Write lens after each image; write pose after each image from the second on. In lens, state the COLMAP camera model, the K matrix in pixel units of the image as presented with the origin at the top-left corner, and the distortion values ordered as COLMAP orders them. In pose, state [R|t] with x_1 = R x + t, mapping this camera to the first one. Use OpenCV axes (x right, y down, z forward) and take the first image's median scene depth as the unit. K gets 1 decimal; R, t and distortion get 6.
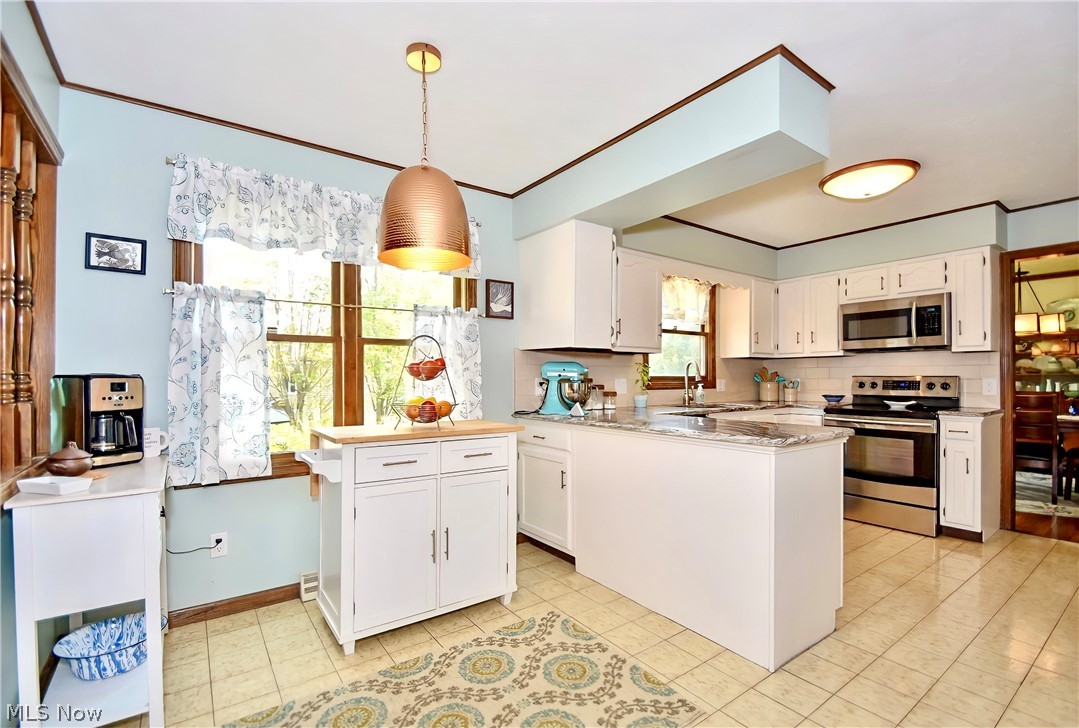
lens RADIAL K [[477.2, 0, 539.4], [0, 477.2, 380.7], [0, 0, 1]] dist [0.011660, -0.012078]
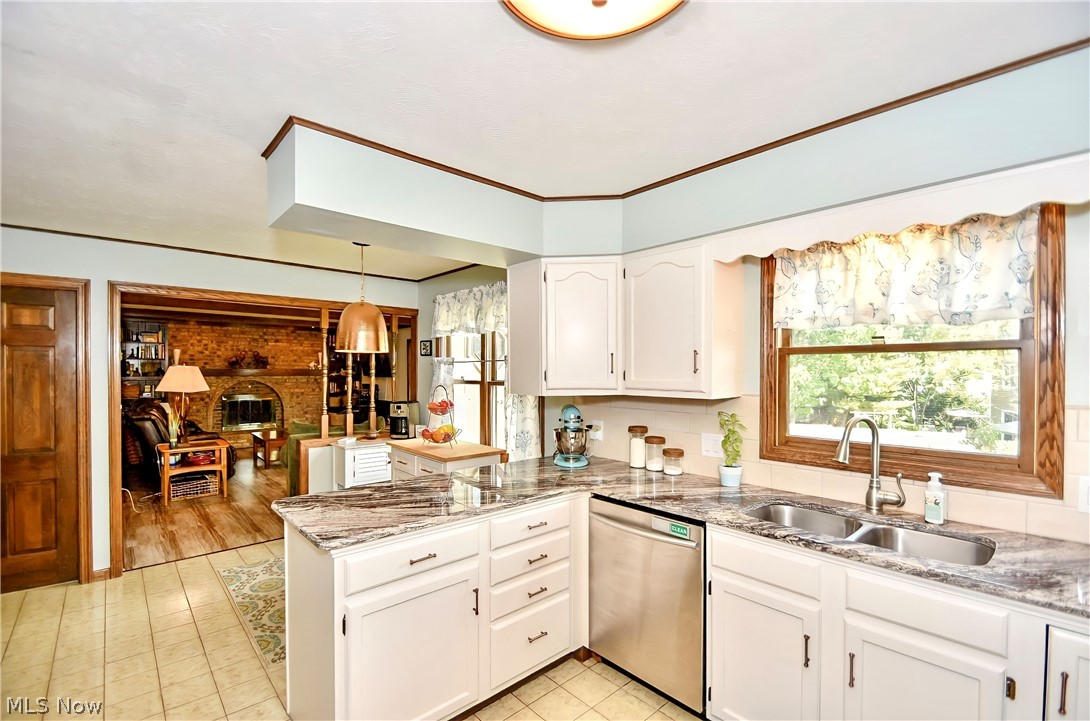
lens RADIAL K [[475.1, 0, 545.0], [0, 475.1, 376.3], [0, 0, 1]] dist [0.008139, -0.008416]
pose [[0.125258, 0.015316, -0.992006, 1.402545], [-0.007040, 0.999869, 0.014549, -0.159687], [0.992099, 0.005162, 0.125349, 1.232892]]
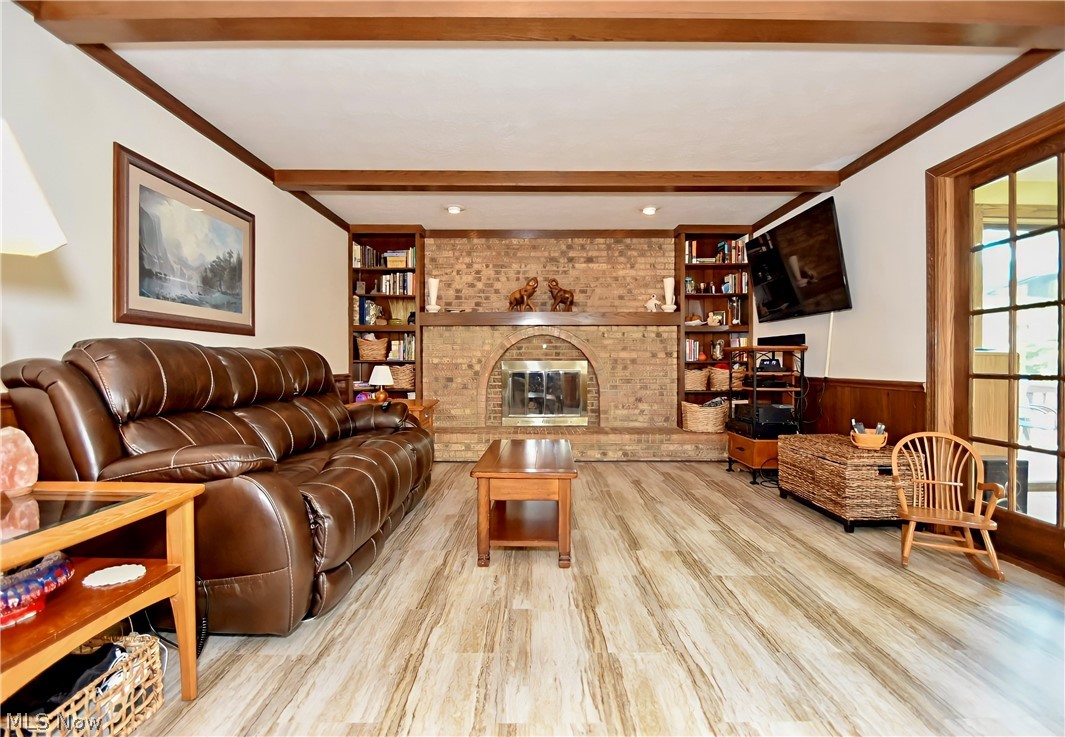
lens RADIAL K [[480.2, 0, 533.0], [0, 480.2, 366.8], [0, 0, 1]] dist [0.000098, -0.003801]
pose [[-0.582494, 0.006925, -0.812806, -1.255322], [-0.001010, 0.999957, 0.009243, 0.093593], [0.812835, 0.006204, -0.582461, 0.450108]]
